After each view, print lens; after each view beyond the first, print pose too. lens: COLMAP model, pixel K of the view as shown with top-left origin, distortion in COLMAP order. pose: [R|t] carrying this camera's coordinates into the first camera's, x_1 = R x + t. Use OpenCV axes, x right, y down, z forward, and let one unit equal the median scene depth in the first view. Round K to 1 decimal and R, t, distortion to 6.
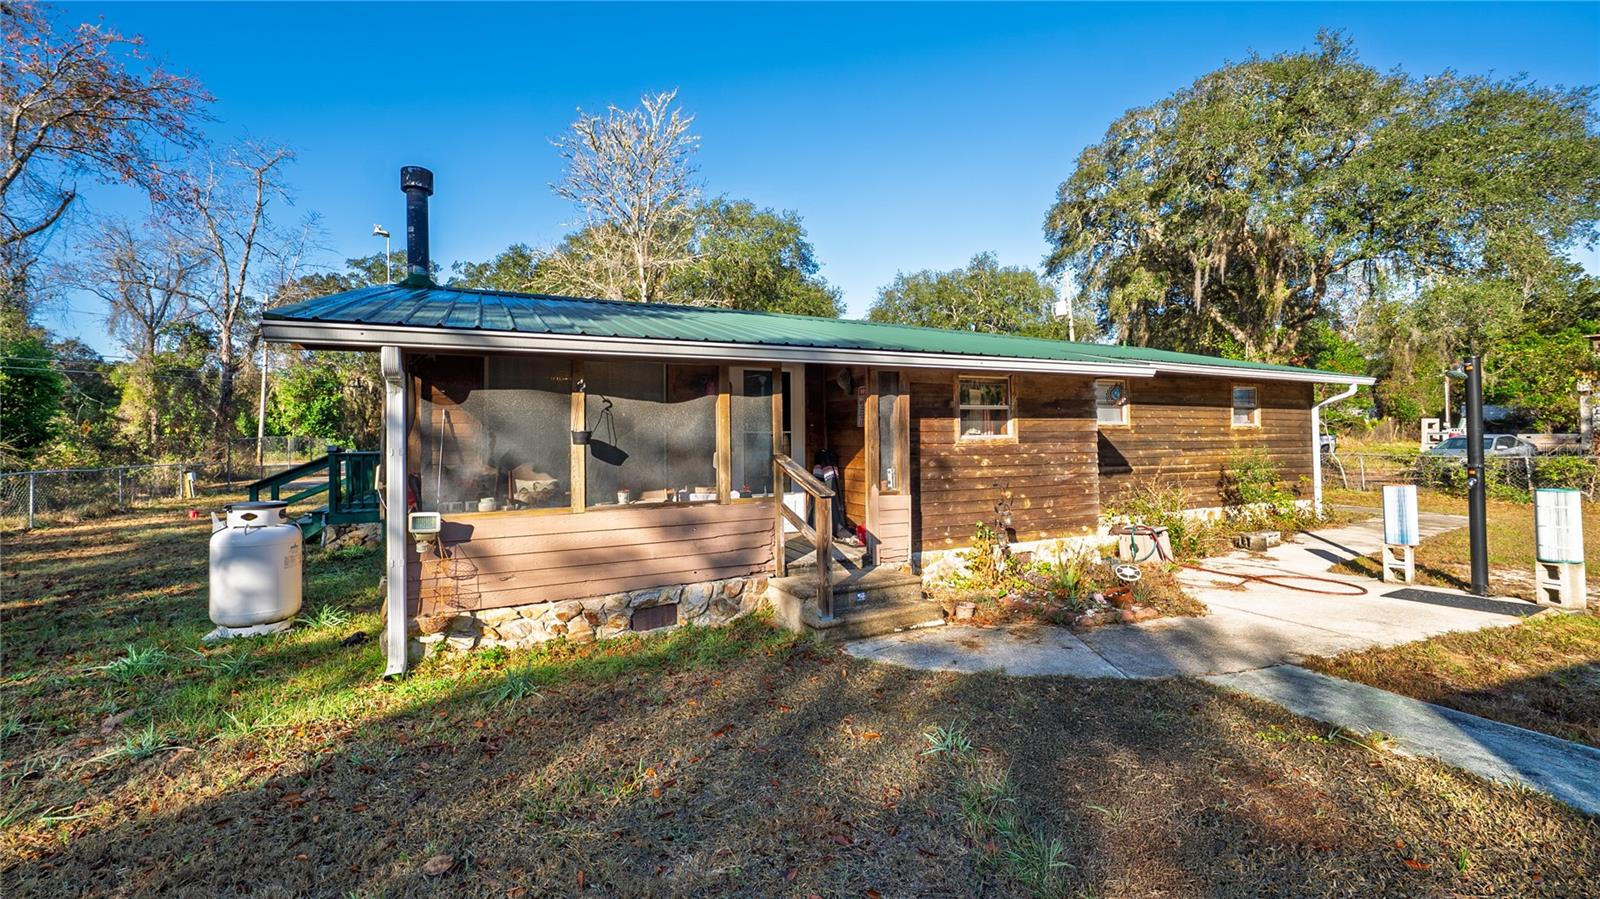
lens RADIAL K [[586.0, 0, 800.0], [0, 586.0, 449.5], [0, 0, 1]] dist [-0.001322, 0.000014]
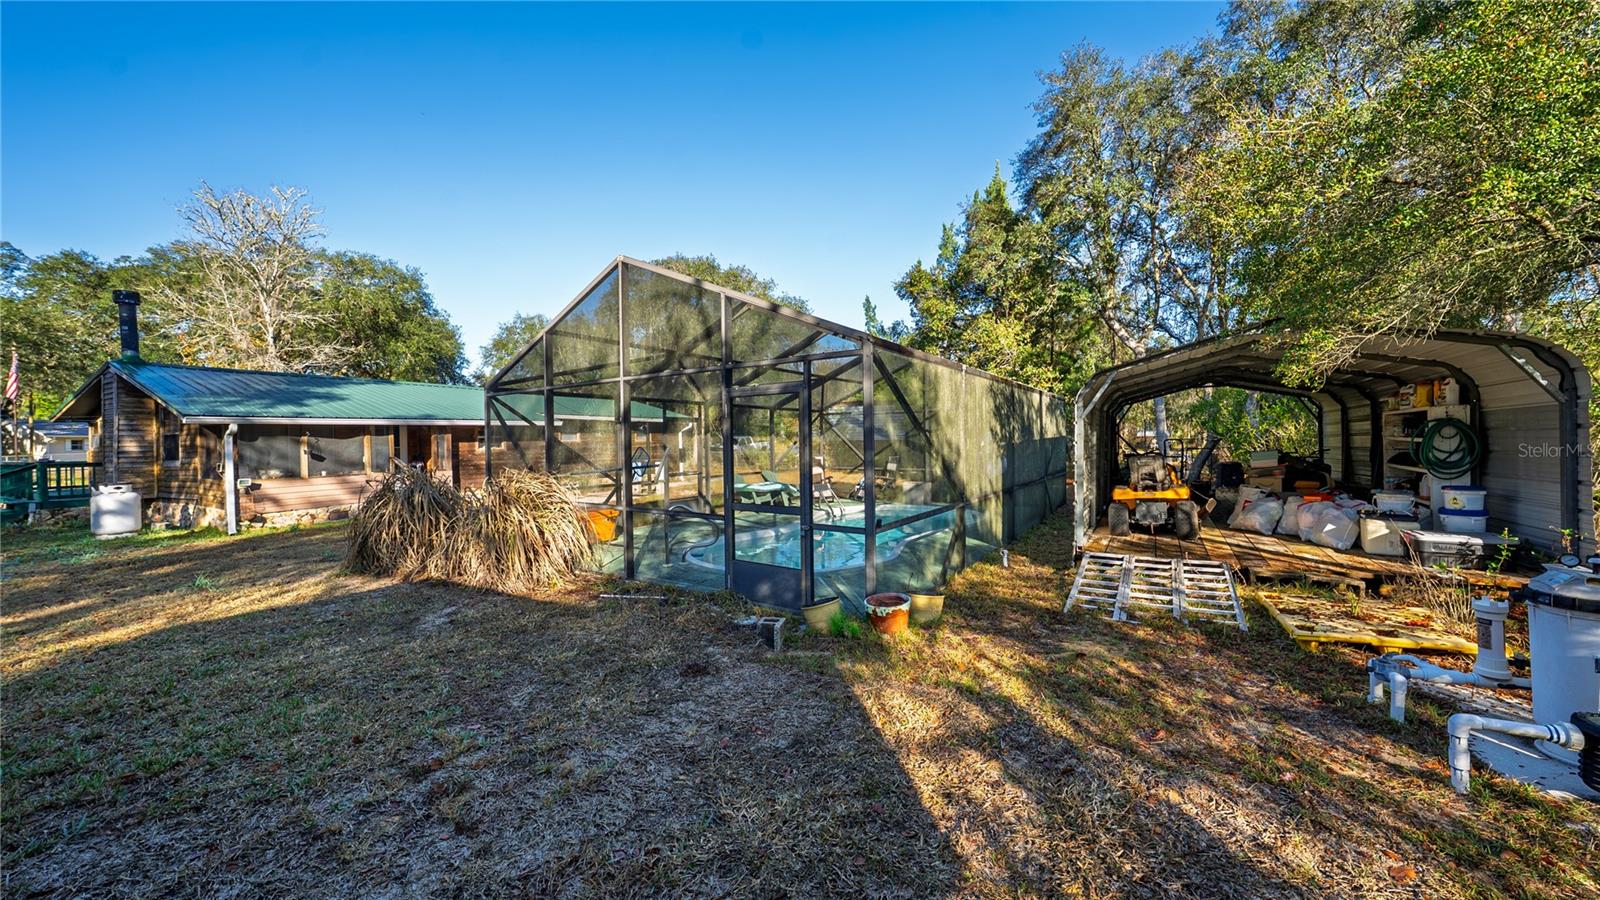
lens RADIAL K [[557.4, 0, 800.0], [0, 557.4, 450.0], [0, 0, 1]] dist [-0.000593, -0.000012]
pose [[0.842322, -0.013947, 0.538795, 0.150935], [0.010834, 0.999901, 0.008945, -0.025285], [-0.538866, -0.001698, 0.842389, -2.088636]]
